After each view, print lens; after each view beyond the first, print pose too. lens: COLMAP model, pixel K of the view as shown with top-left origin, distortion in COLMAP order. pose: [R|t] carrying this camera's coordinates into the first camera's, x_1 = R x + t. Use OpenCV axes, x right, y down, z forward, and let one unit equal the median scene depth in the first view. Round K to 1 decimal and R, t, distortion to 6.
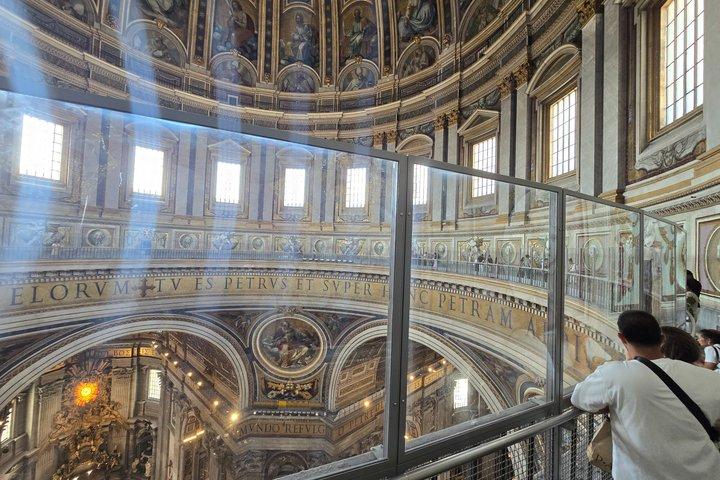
lens RADIAL K [[295.8, 0, 360.0], [0, 295.8, 240.0], [0, 0, 1]] dist [-0.003103, 0.000023]
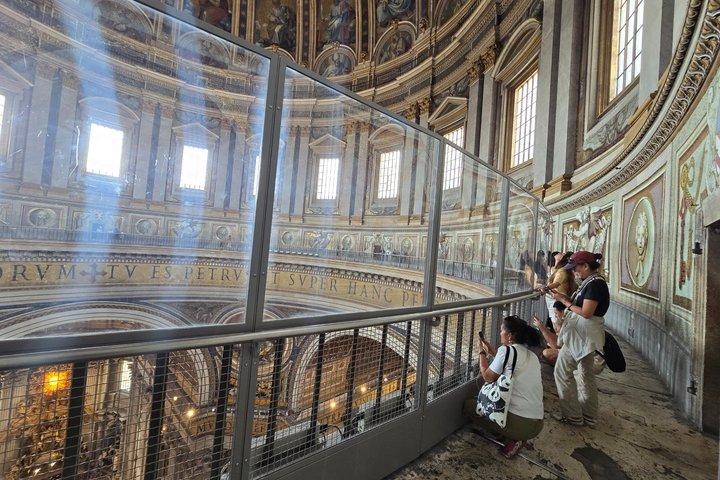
lens RADIAL K [[295.8, 0, 360.0], [0, 295.8, 240.0], [0, 0, 1]] dist [-0.003103, 0.000023]
pose [[0.999184, 0.040342, 0.001895, 0.112432], [-0.040342, 0.999186, -0.000035, 0.019913], [-0.001895, -0.000041, 0.999998, 0.051438]]
